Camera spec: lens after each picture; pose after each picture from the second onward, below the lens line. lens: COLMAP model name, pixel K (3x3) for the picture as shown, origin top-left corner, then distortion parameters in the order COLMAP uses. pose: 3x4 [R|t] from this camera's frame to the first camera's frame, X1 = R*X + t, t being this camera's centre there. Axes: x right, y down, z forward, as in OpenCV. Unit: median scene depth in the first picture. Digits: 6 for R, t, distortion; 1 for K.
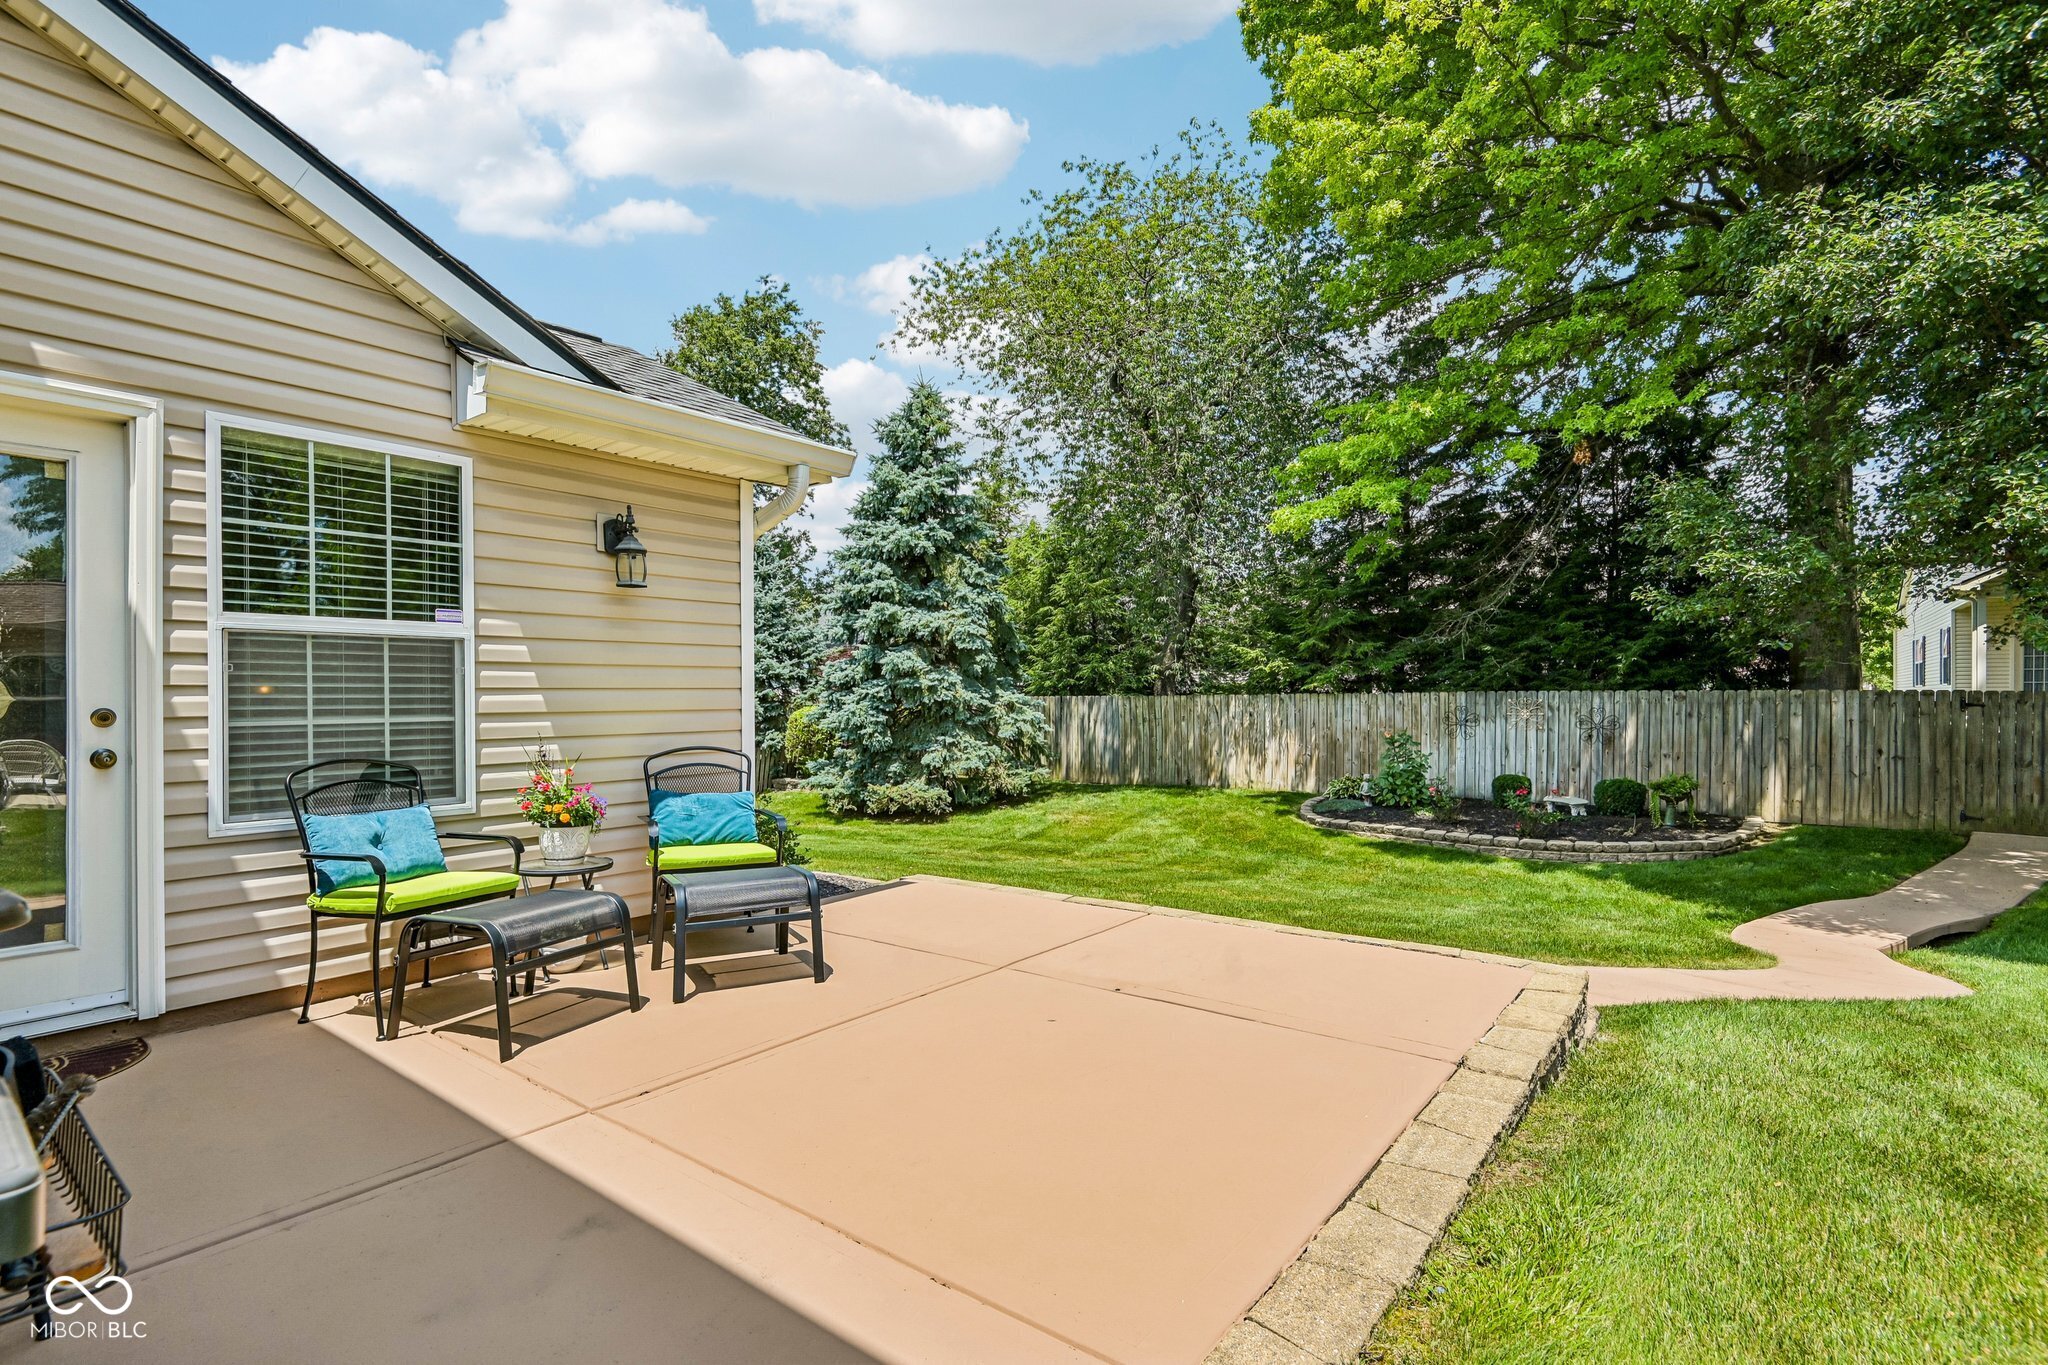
lens RADIAL K [[976.5, 0, 1030.7], [0, 976.5, 685.1], [0, 0, 1]] dist [0.001090, -0.005732]
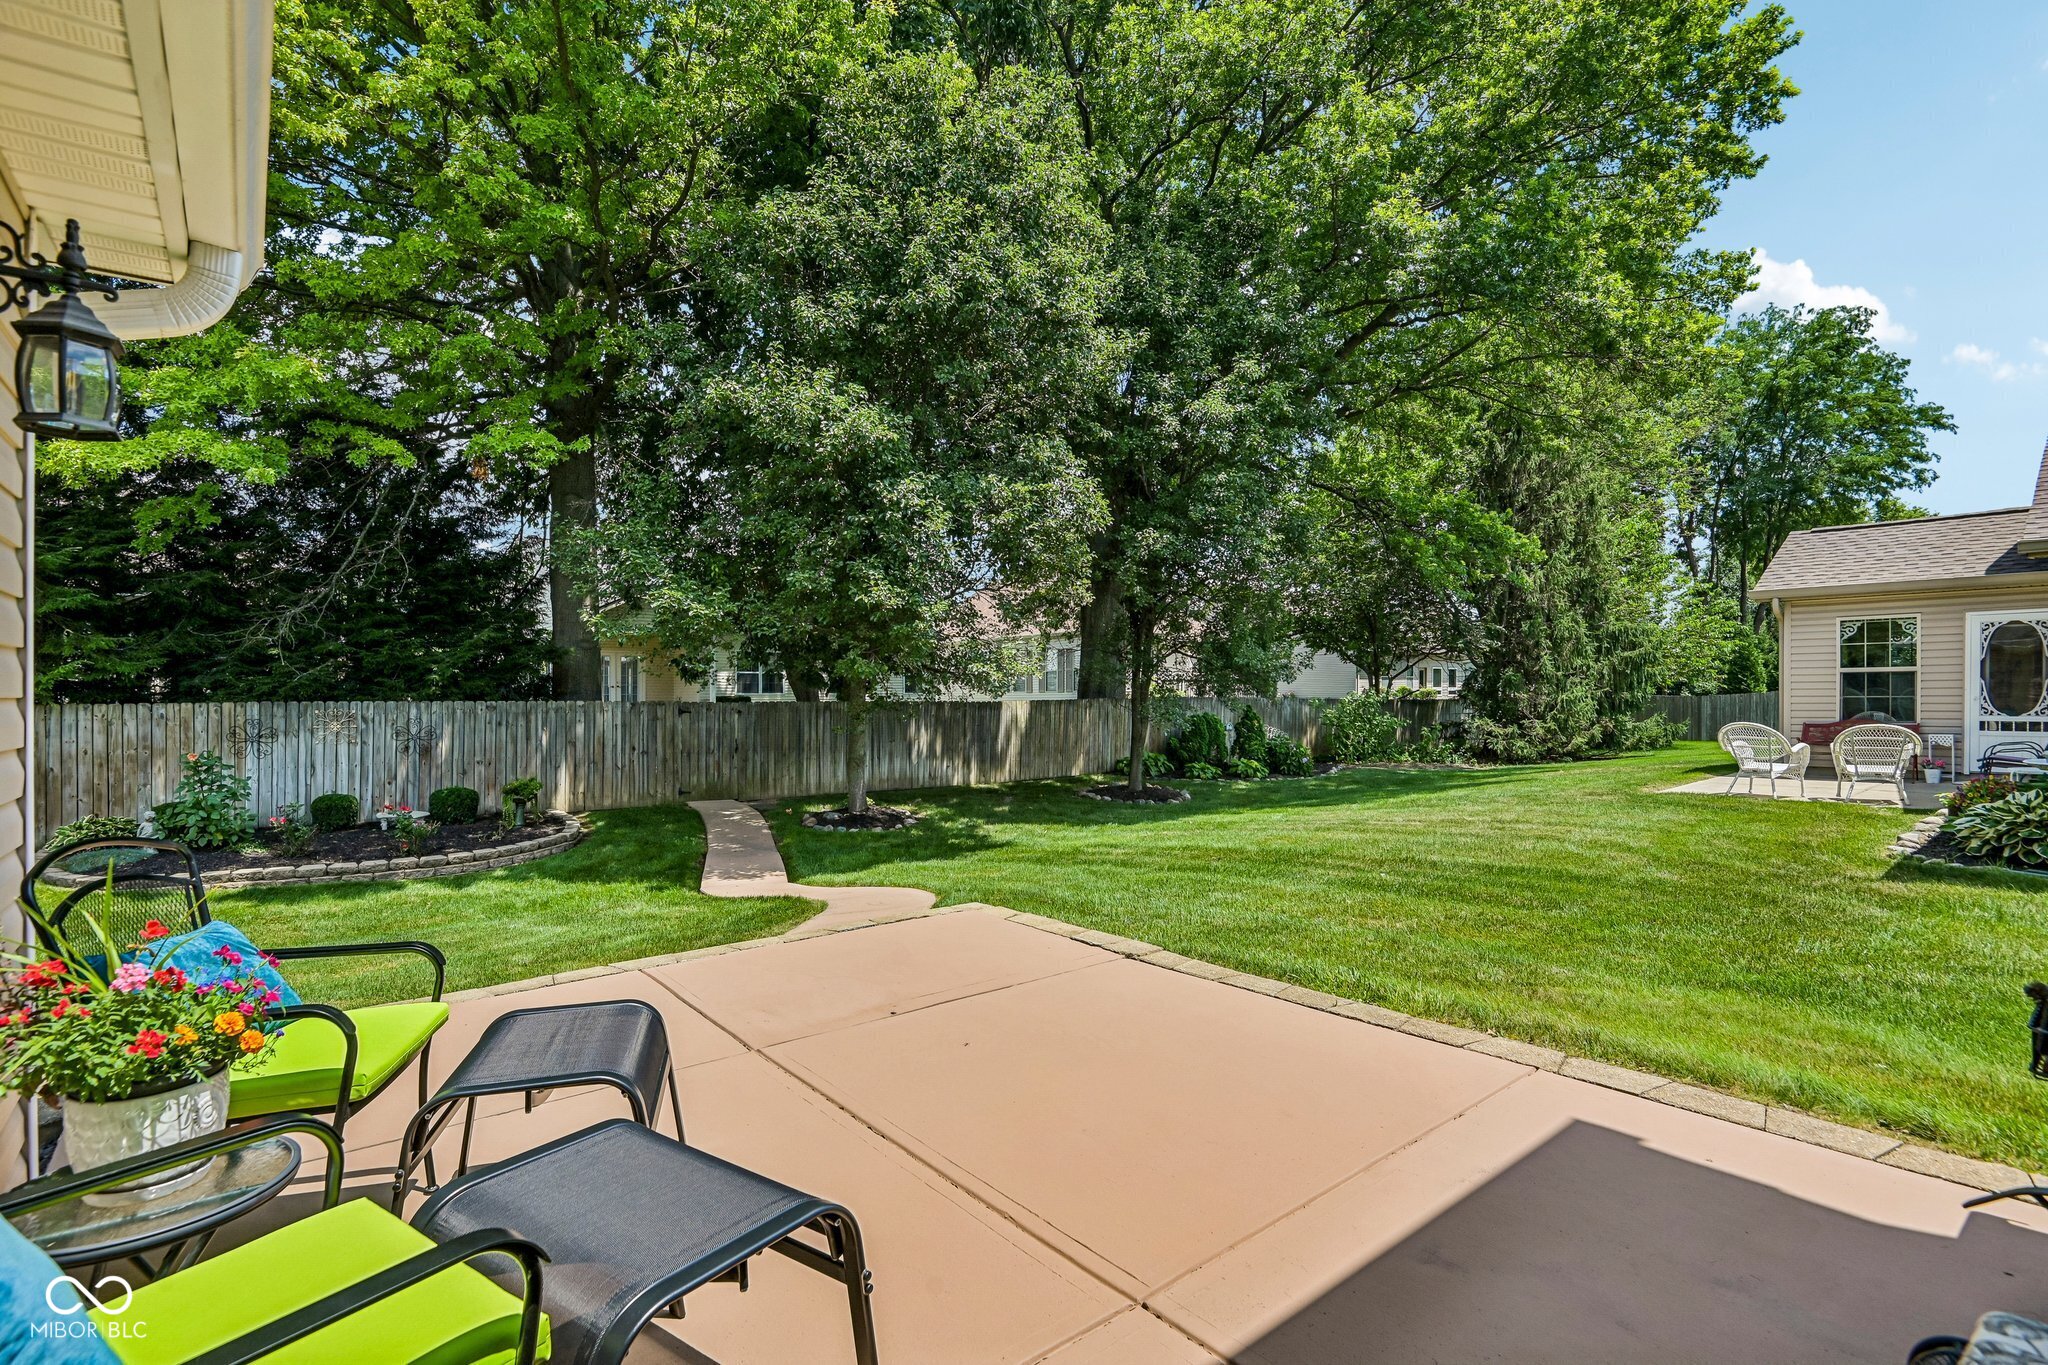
lens RADIAL K [[976.5, 0, 1011.3], [0, 976.5, 697.0], [0, 0, 1]] dist [0.001090, -0.005732]
pose [[0.264010, 0.003493, 0.964514, -0.177424], [-0.007477, 0.999971, -0.001575, -0.001059], [-0.964491, -0.006796, 0.264028, 0.134297]]
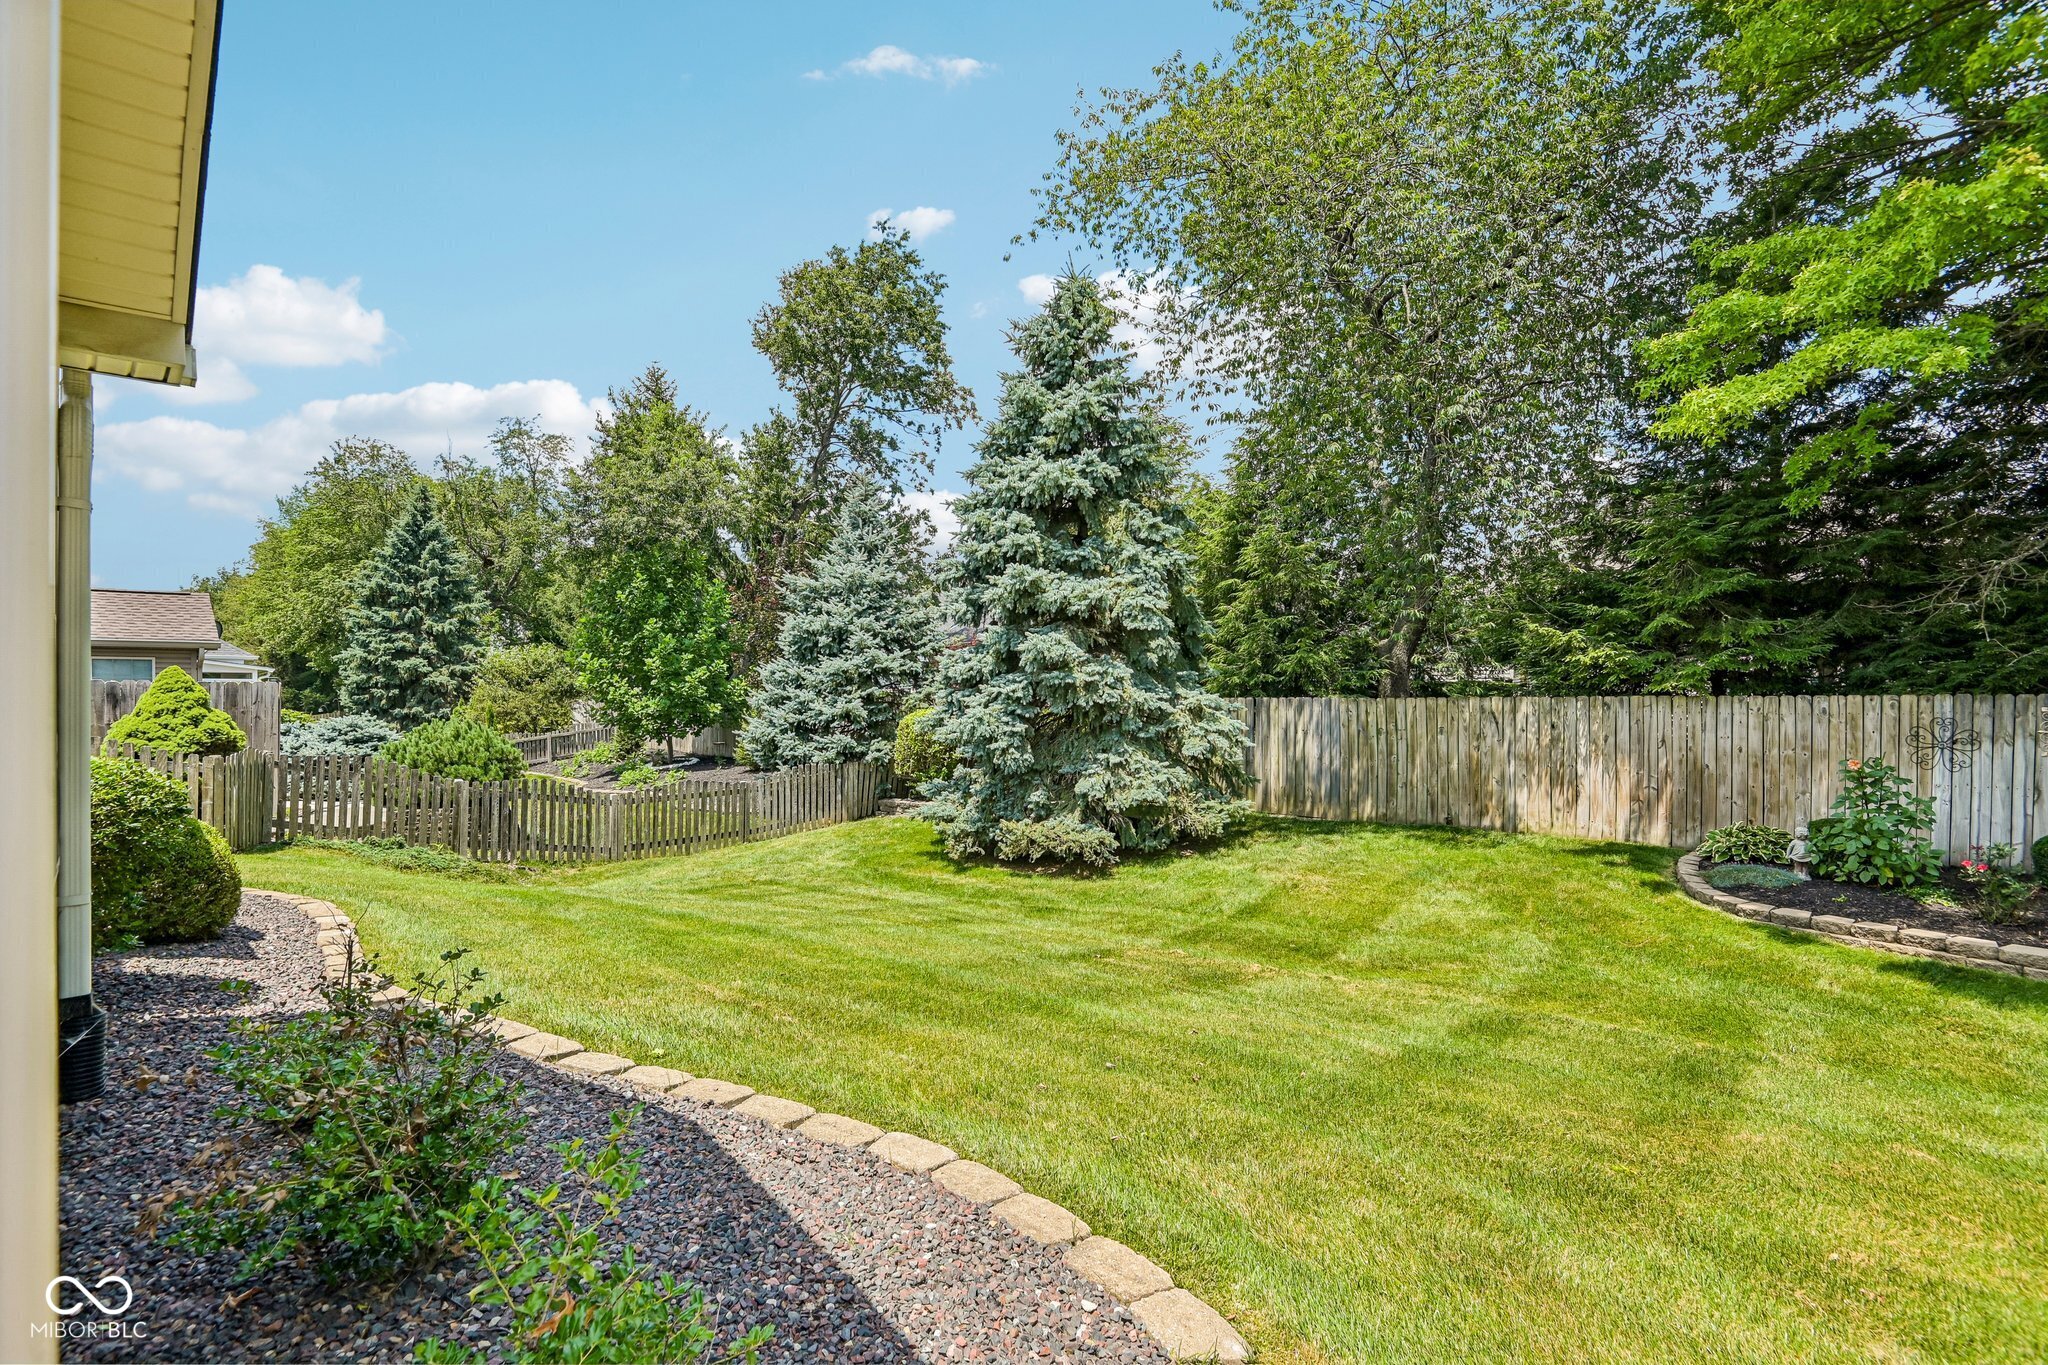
lens RADIAL K [[976.5, 0, 1021.5], [0, 976.5, 694.7], [0, 0, 1]] dist [0.001090, -0.005732]
pose [[0.991118, 0.005516, -0.132874, -0.053402], [-0.004267, 0.999944, 0.009682, 0.002983], [0.132920, -0.009029, 0.991086, 0.277894]]
